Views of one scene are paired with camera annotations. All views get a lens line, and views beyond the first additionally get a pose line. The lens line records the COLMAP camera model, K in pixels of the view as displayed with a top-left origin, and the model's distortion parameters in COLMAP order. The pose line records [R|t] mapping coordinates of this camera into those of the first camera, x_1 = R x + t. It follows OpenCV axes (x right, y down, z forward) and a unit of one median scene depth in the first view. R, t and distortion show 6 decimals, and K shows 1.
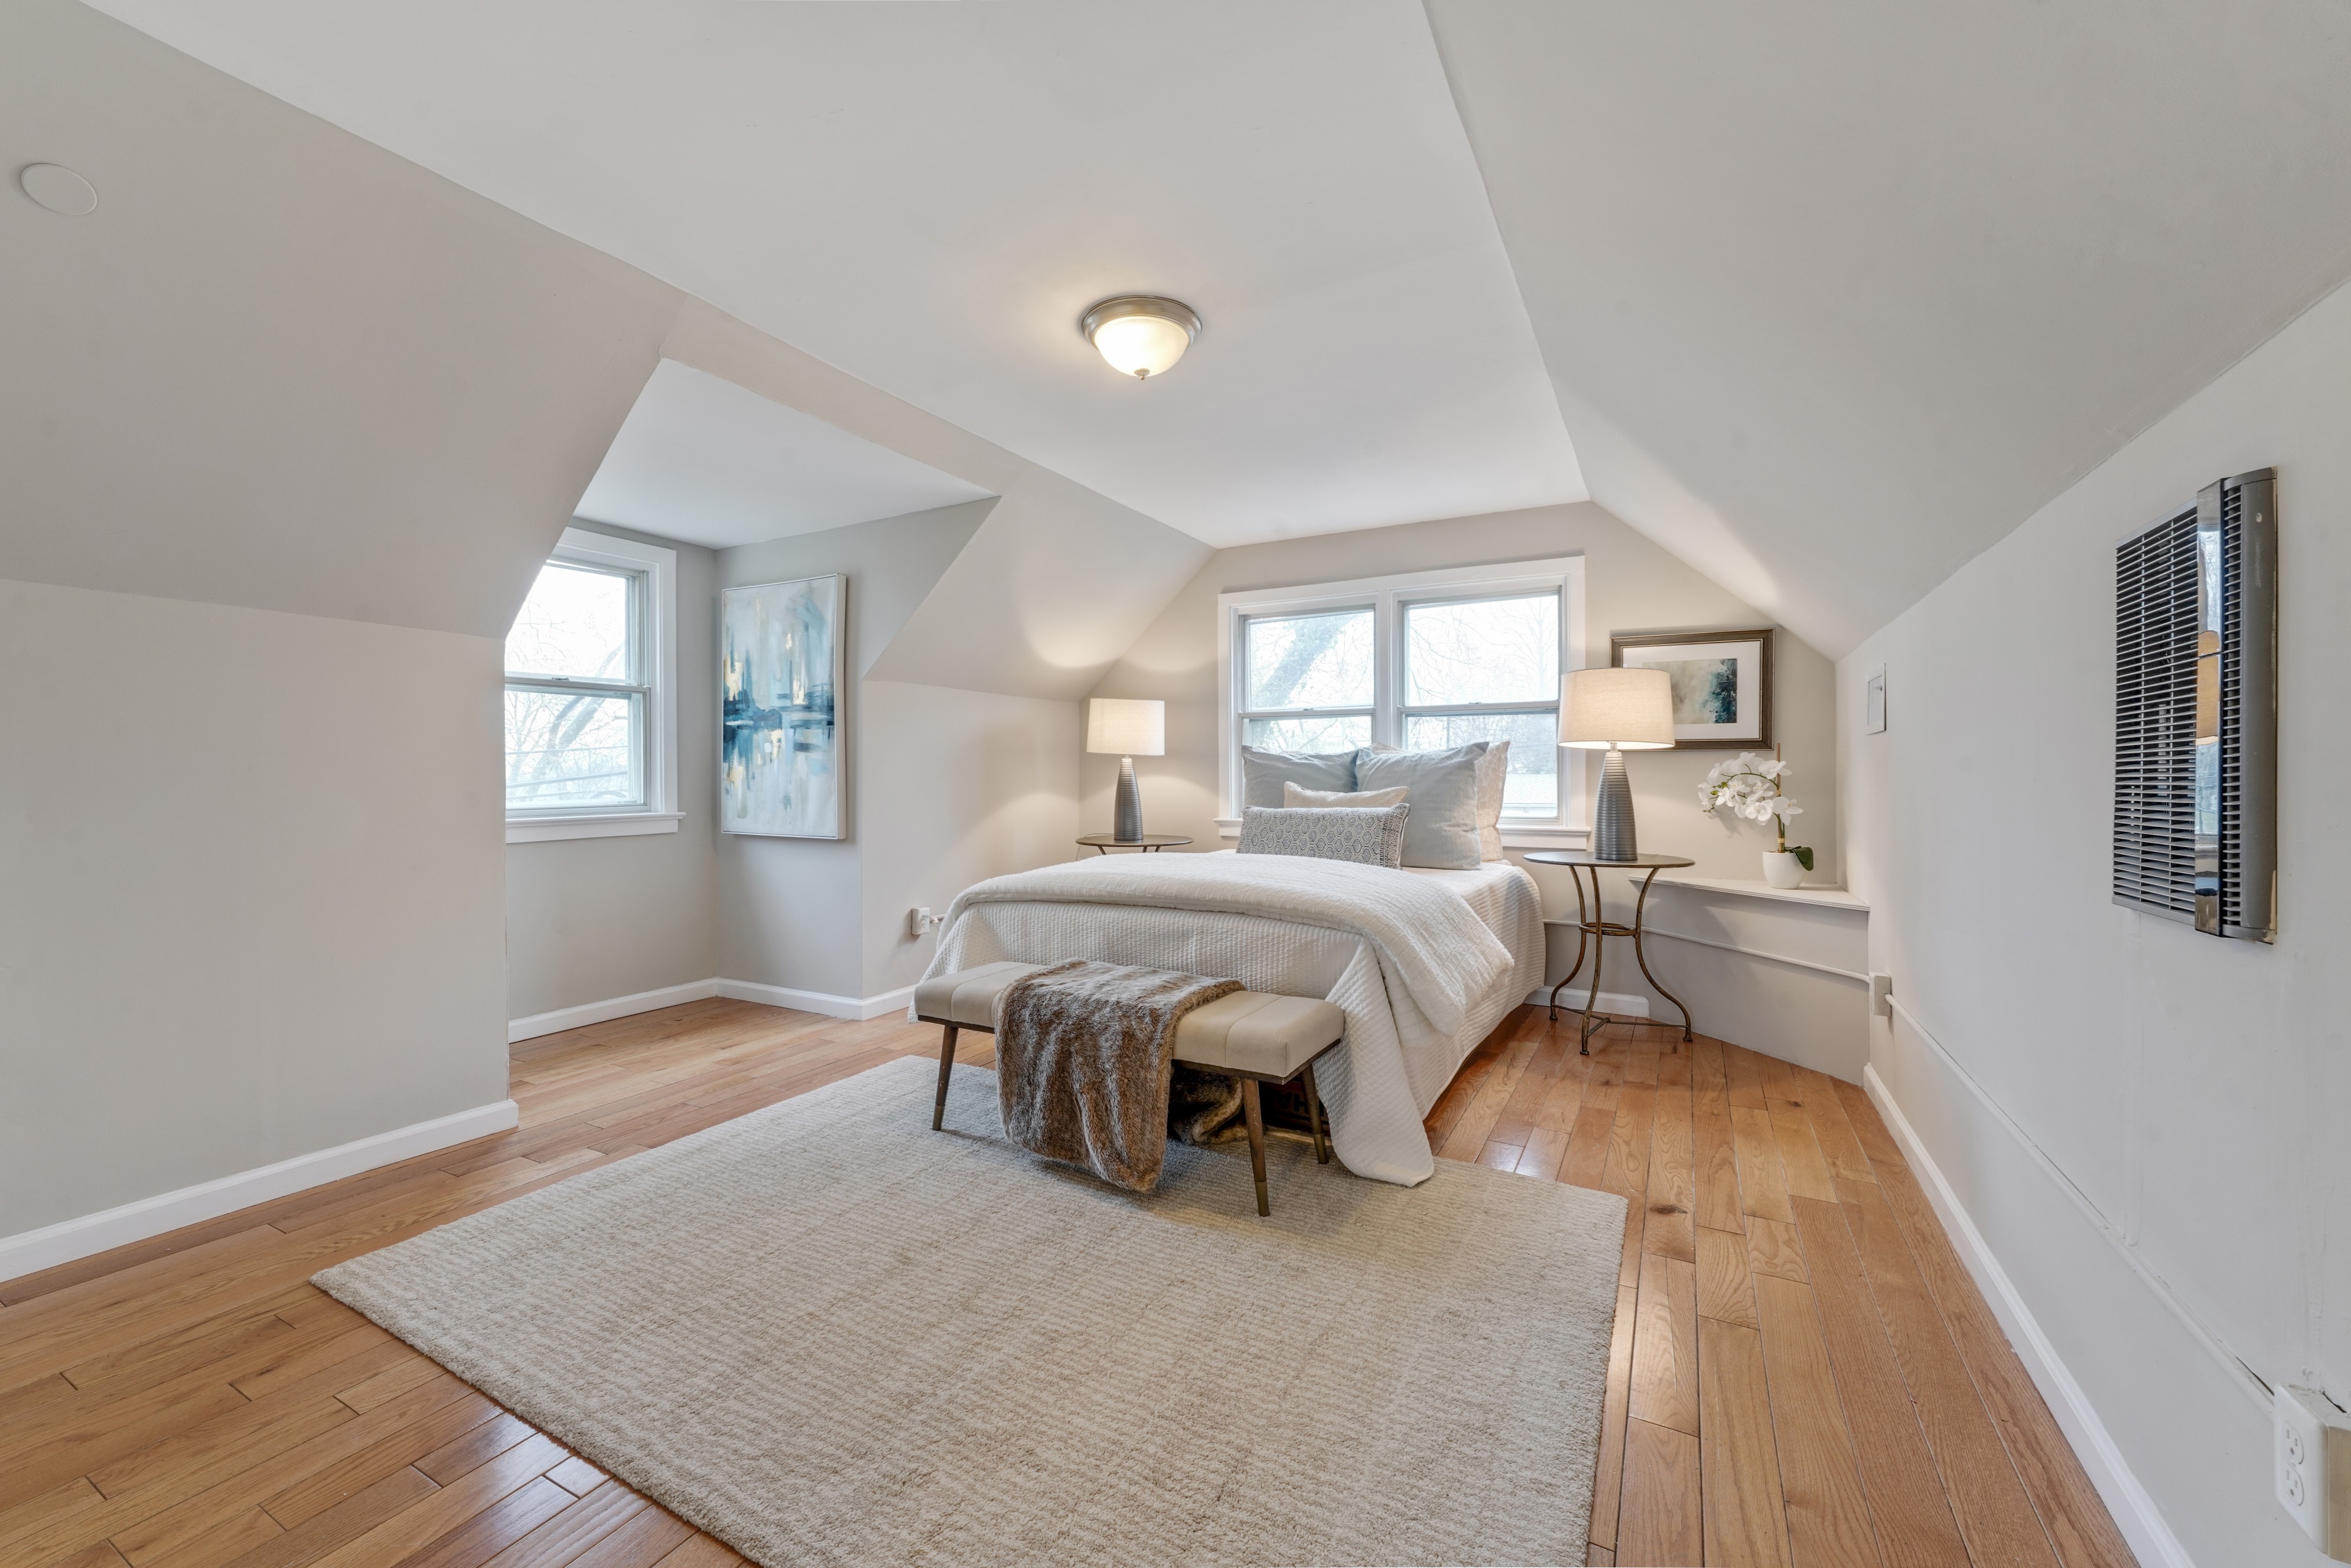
lens RADIAL K [[919.5, 0, 1175.5], [0, 919.5, 784.0], [0, 0, 1]] dist [0.011072, -0.000156]
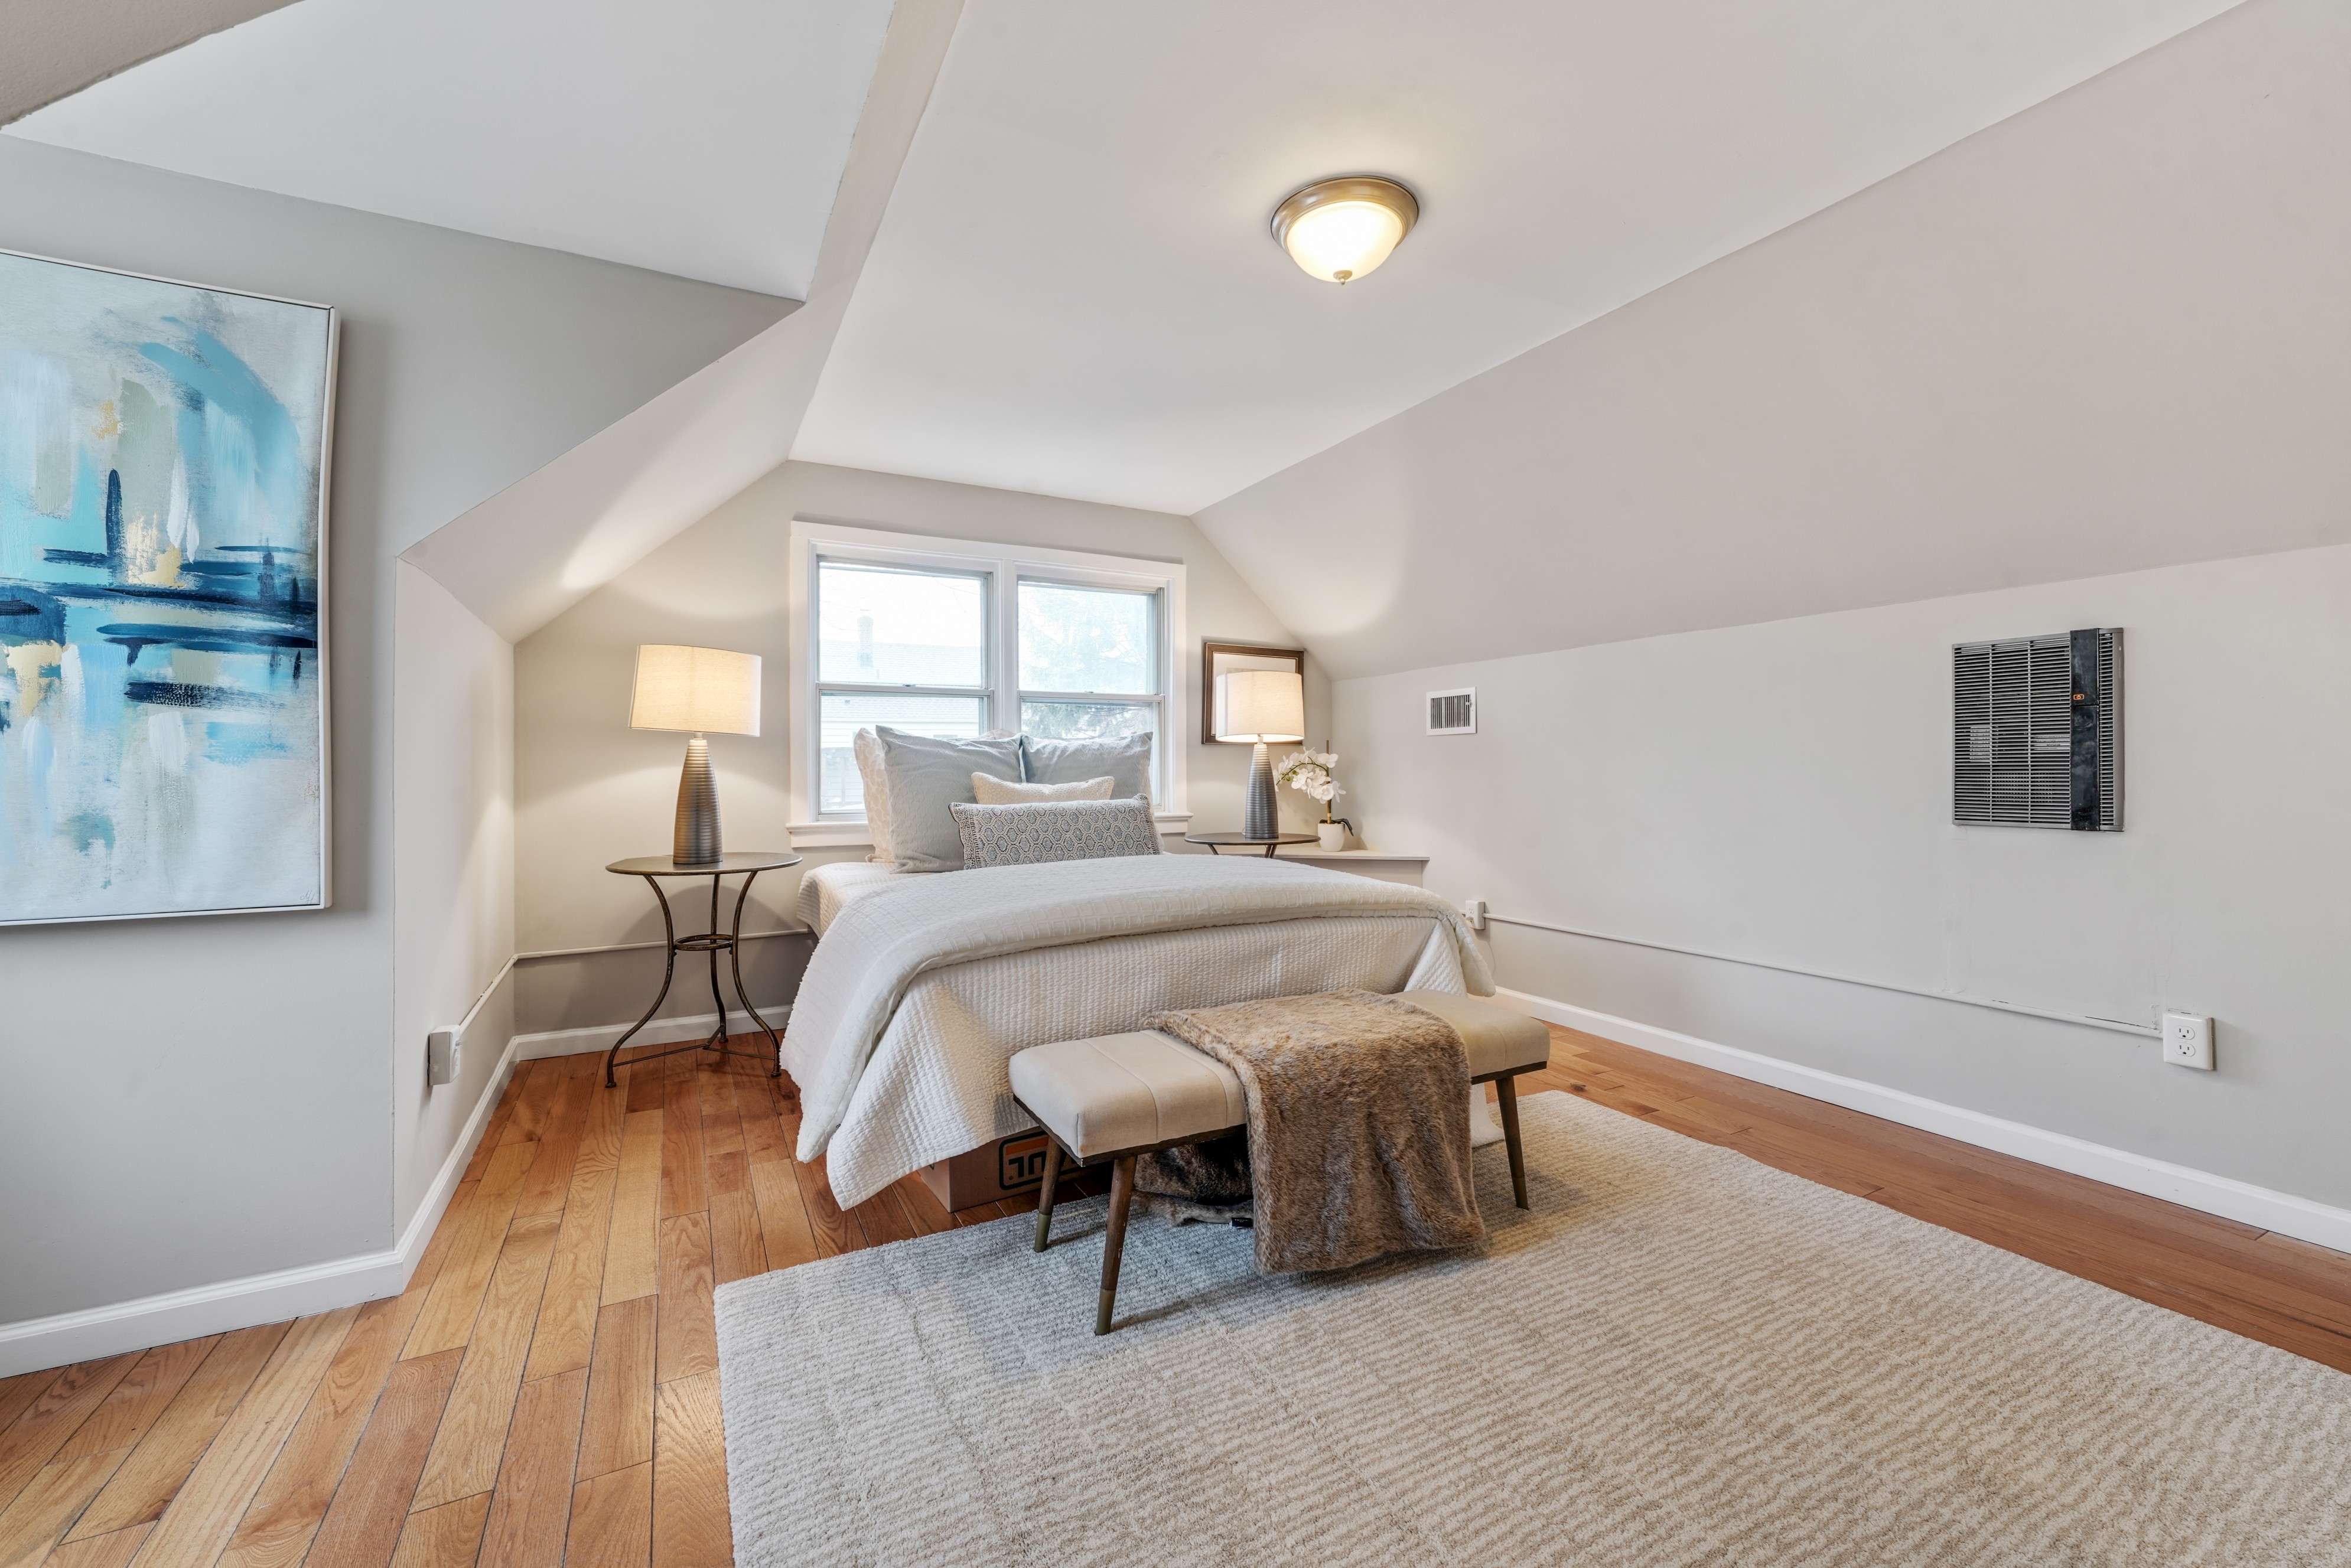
lens RADIAL K [[938.0, 0, 1172.3], [0, 938.0, 766.7], [0, 0, 1]] dist [-0.000307, 0.000066]
pose [[0.551554, 0.000022, 0.834139, -0.511846], [0.010093, 0.999927, -0.006700, -0.000109], [-0.834078, 0.012114, 0.551513, 0.409820]]
